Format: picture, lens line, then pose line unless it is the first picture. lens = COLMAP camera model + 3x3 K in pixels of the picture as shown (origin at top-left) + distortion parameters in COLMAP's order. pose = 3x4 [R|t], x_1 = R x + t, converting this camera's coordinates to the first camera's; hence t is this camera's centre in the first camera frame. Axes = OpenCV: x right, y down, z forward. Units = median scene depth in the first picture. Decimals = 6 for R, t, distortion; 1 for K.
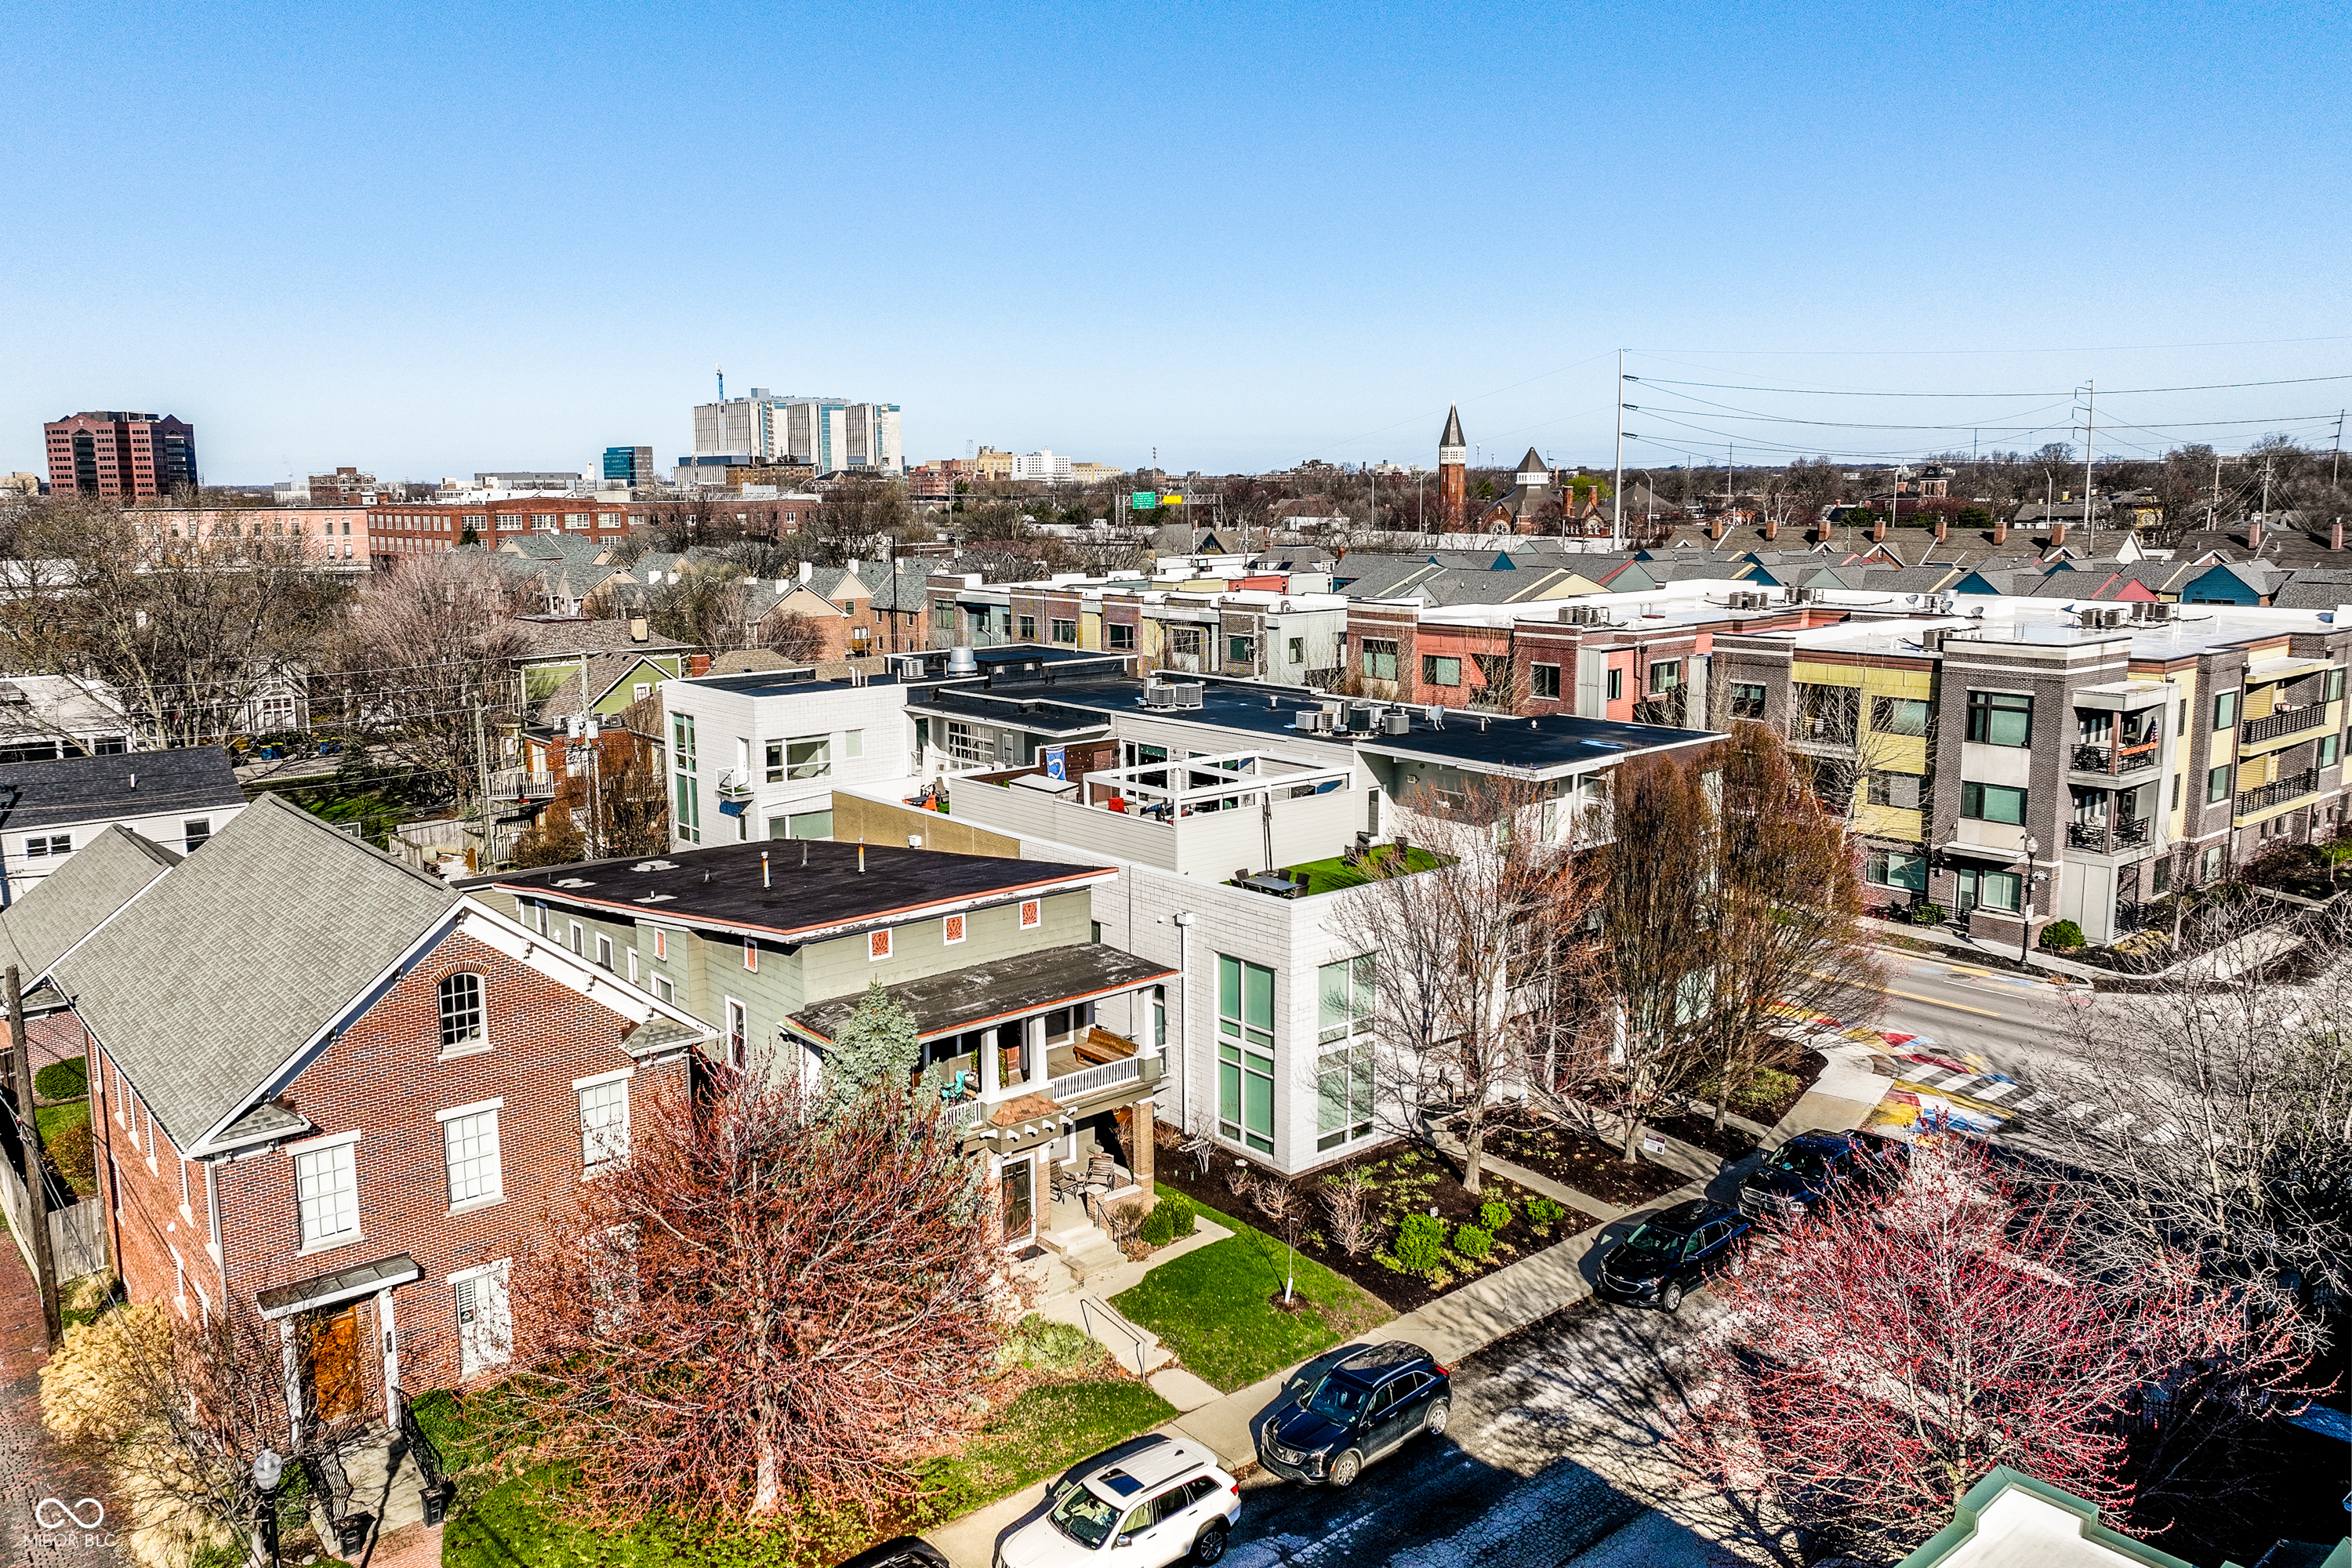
lens RADIAL K [[1732.2, 0, 1132.8], [0, 1732.2, 782.2], [0, 0, 1]] dist [0.003203, 0.000181]
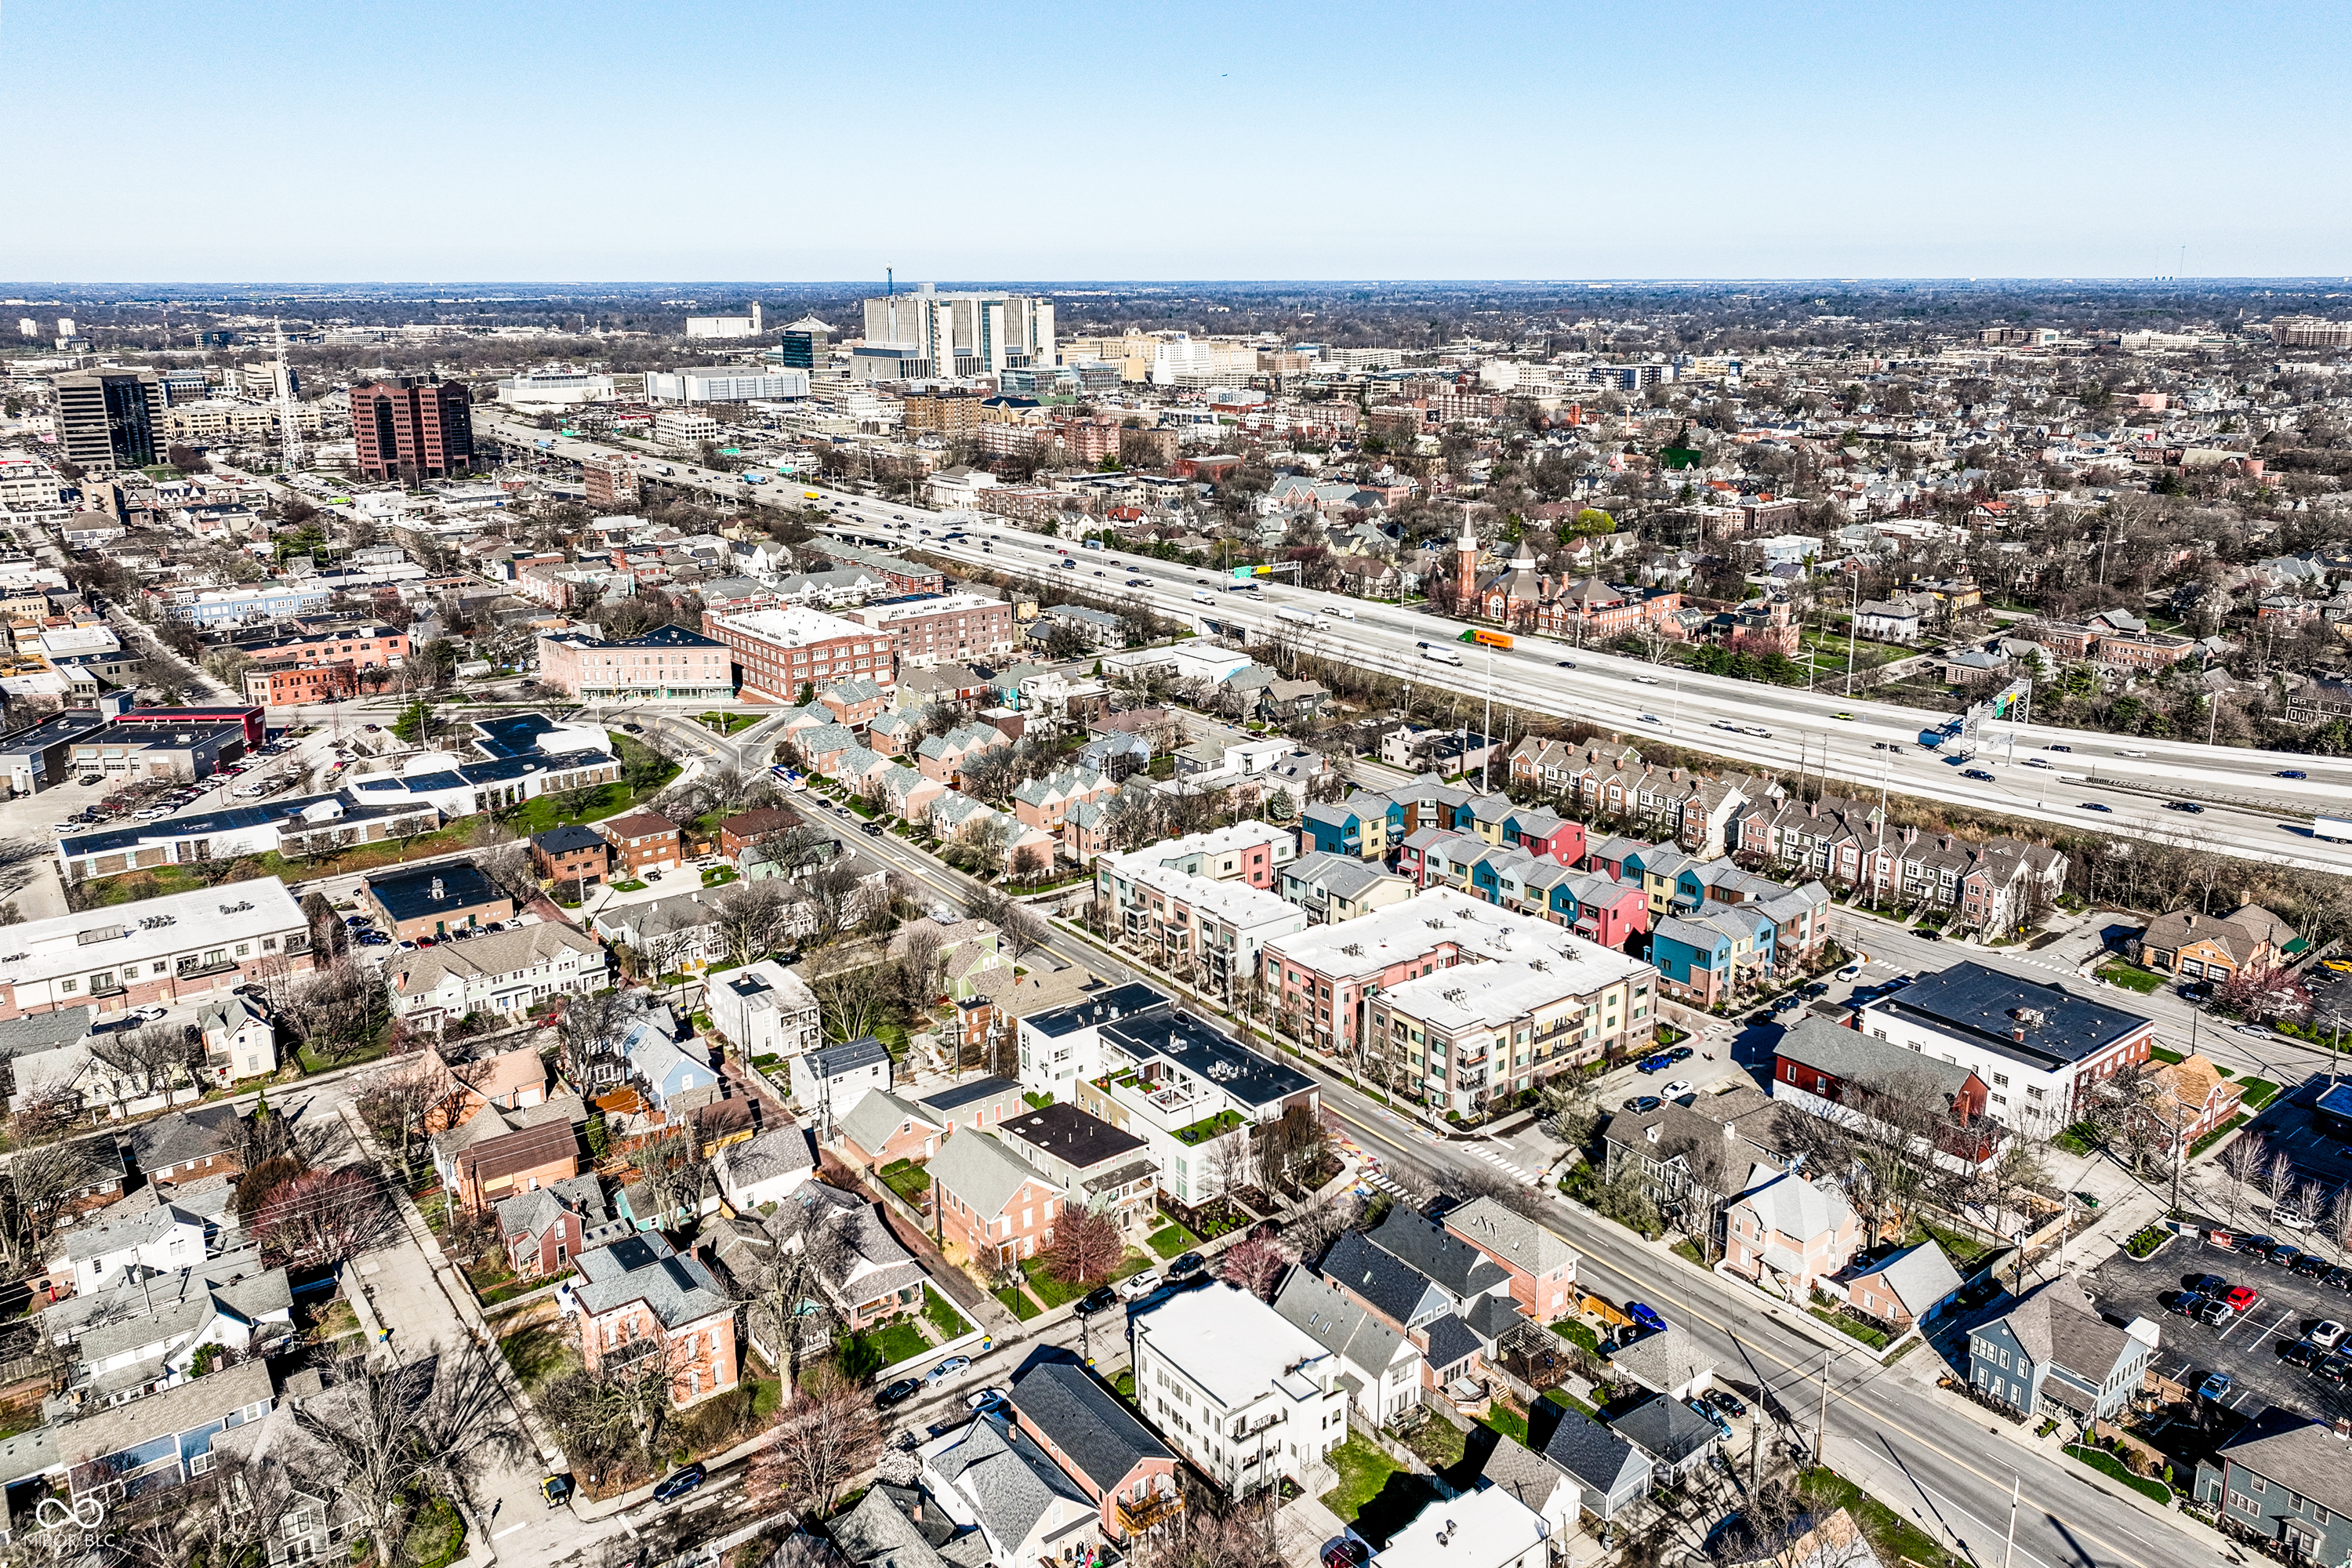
lens RADIAL K [[1664.8, 0, 1192.9], [0, 1664.8, 754.4], [0, 0, 1]] dist [0.004224, 0.002294]
pose [[0.998747, 0.003818, -0.049899, 0.300393], [0.000751, 0.995829, 0.091240, -1.277906], [0.050039, -0.091163, 0.994578, -3.028662]]
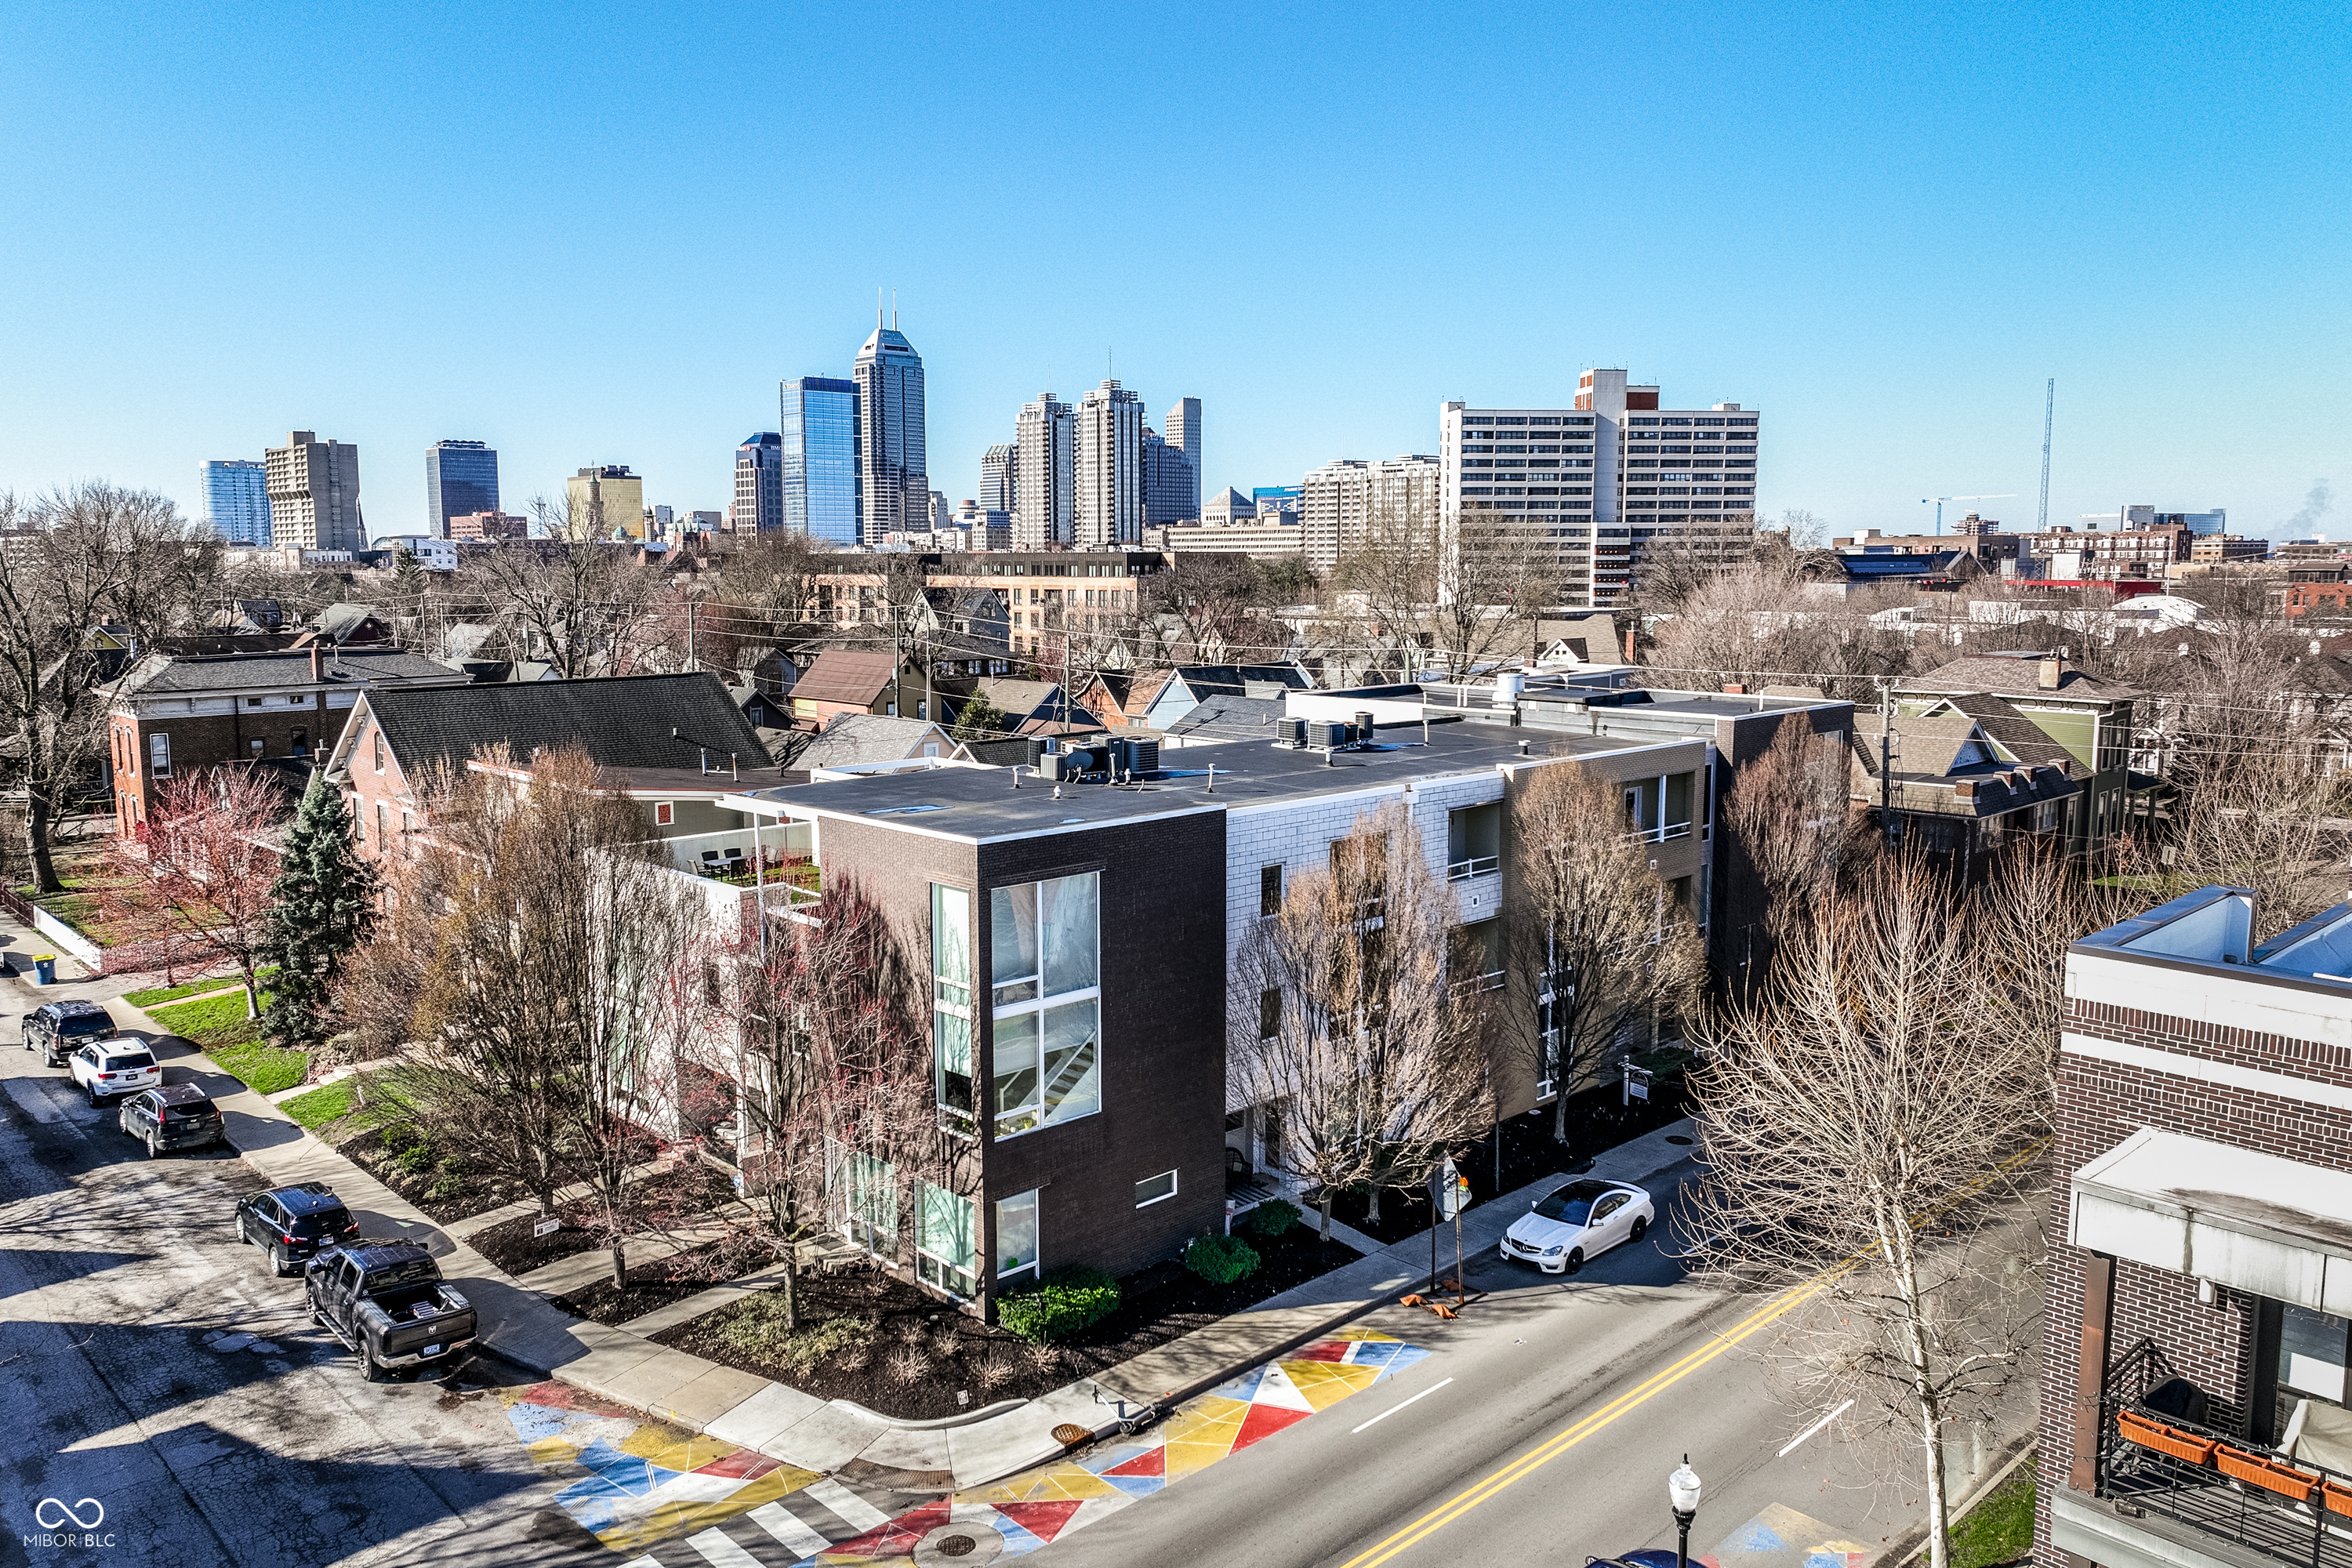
lens RADIAL K [[1732.2, 0, 1132.8], [0, 1732.2, 782.2], [0, 0, 1]] dist [0.003203, 0.000181]
pose [[0.055776, 0.138506, -0.988790, 1.144418], [-0.166804, 0.977706, 0.127545, -0.162142], [0.984411, 0.157820, 0.077636, 1.199918]]
